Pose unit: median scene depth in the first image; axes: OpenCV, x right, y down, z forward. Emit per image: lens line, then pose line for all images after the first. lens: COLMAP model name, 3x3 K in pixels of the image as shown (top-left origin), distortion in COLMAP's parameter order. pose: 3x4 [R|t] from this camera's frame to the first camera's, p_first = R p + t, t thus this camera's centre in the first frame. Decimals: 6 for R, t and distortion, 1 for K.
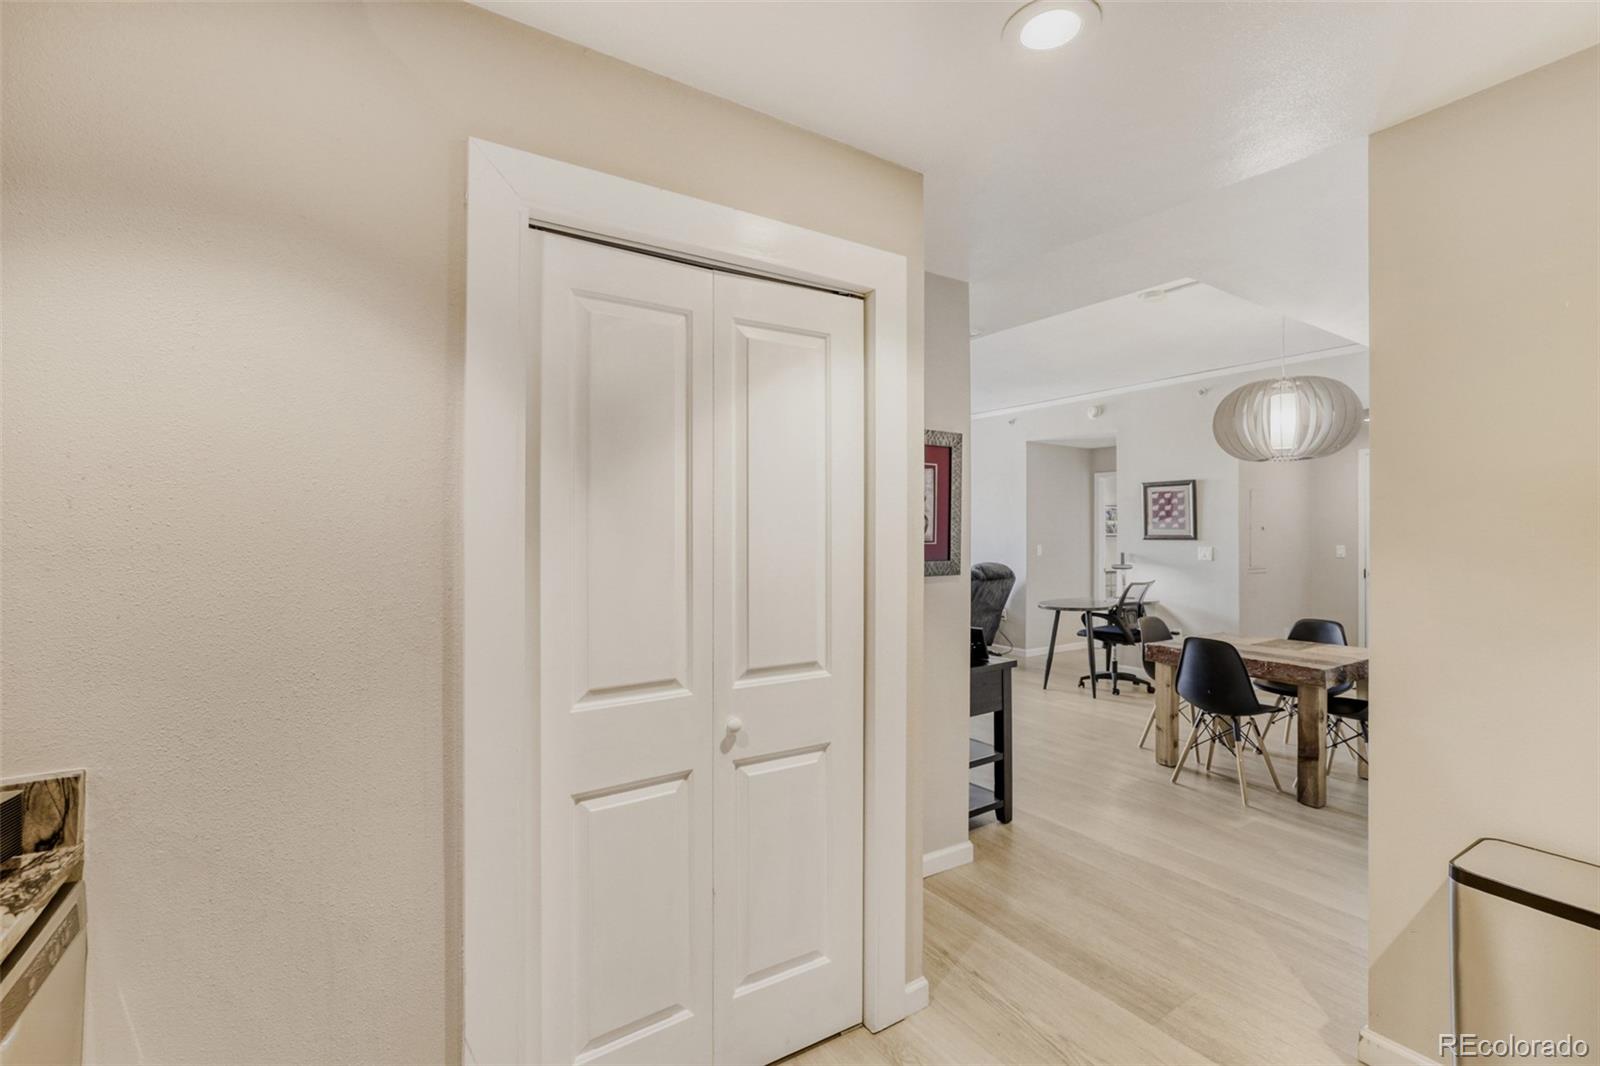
lens RADIAL K [[708.7, 0, 804.1], [0, 708.7, 531.9], [0, 0, 1]] dist [-0.001718, -0.000142]
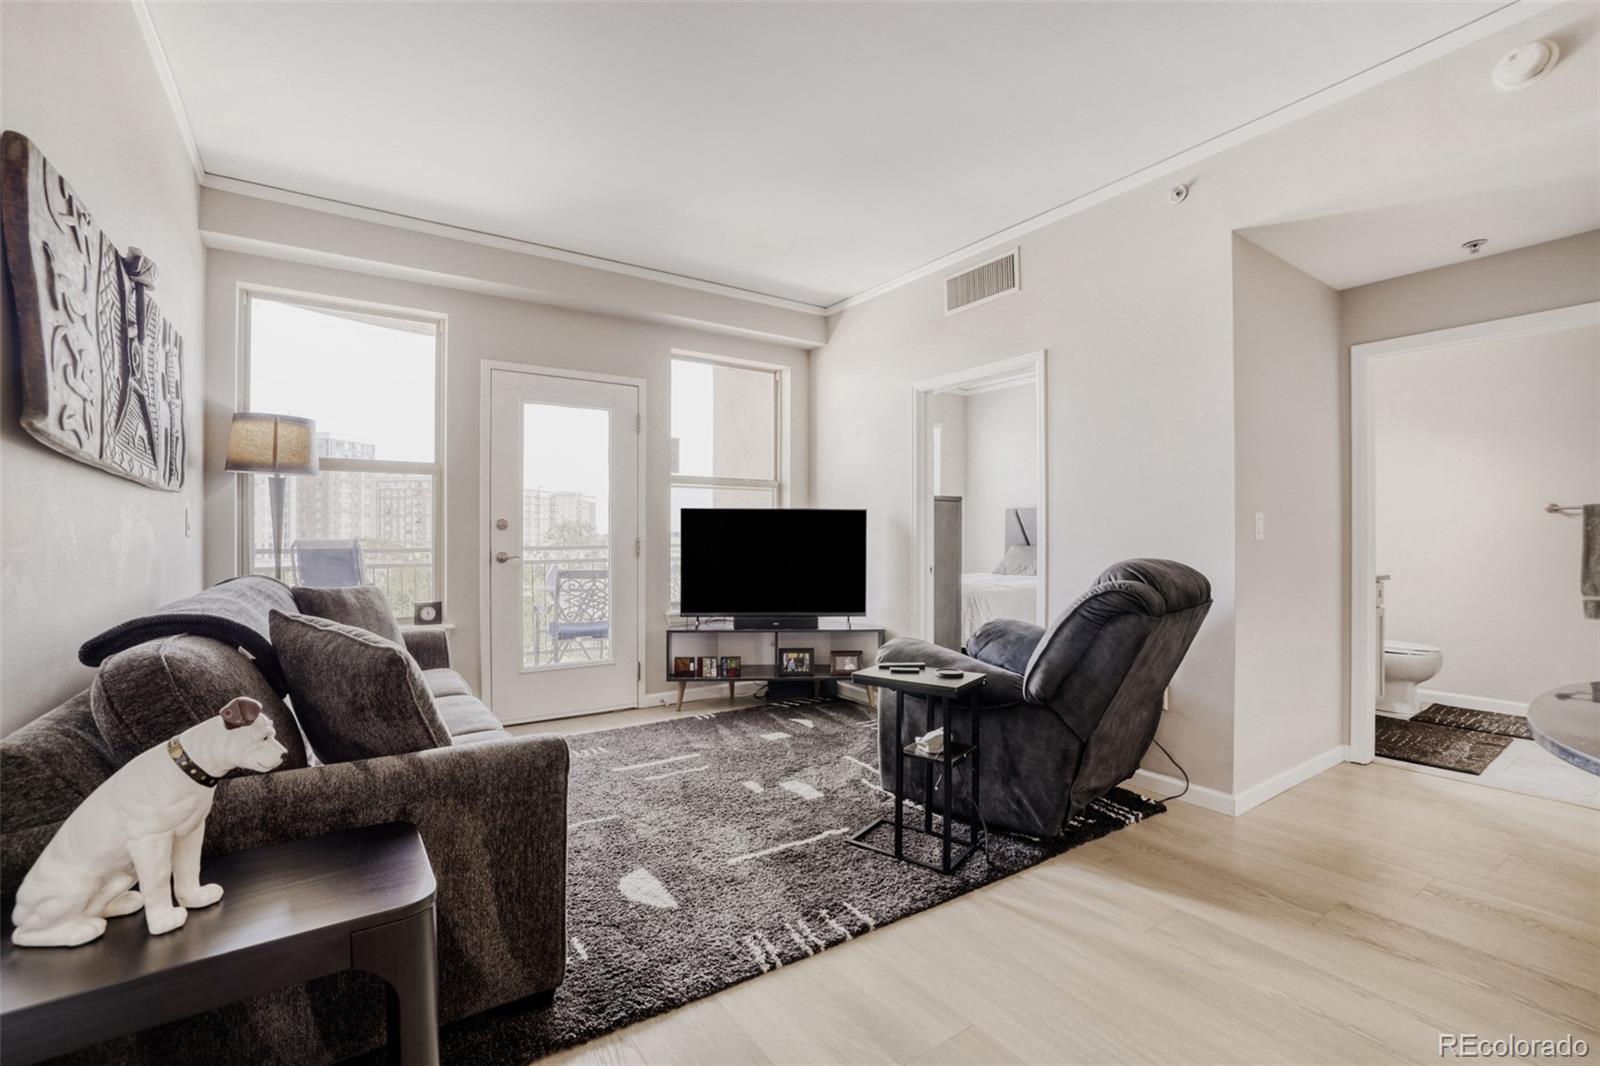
lens RADIAL K [[698.5, 0, 800.0], [0, 698.5, 533.0], [0, 0, 1]] dist [-0.053169, 0.020150]
pose [[0.999977, -0.004223, 0.005387, 0.103022], [0.004234, 0.999989, -0.002119, 0.035867], [-0.005378, 0.002142, 0.999983, 0.777048]]
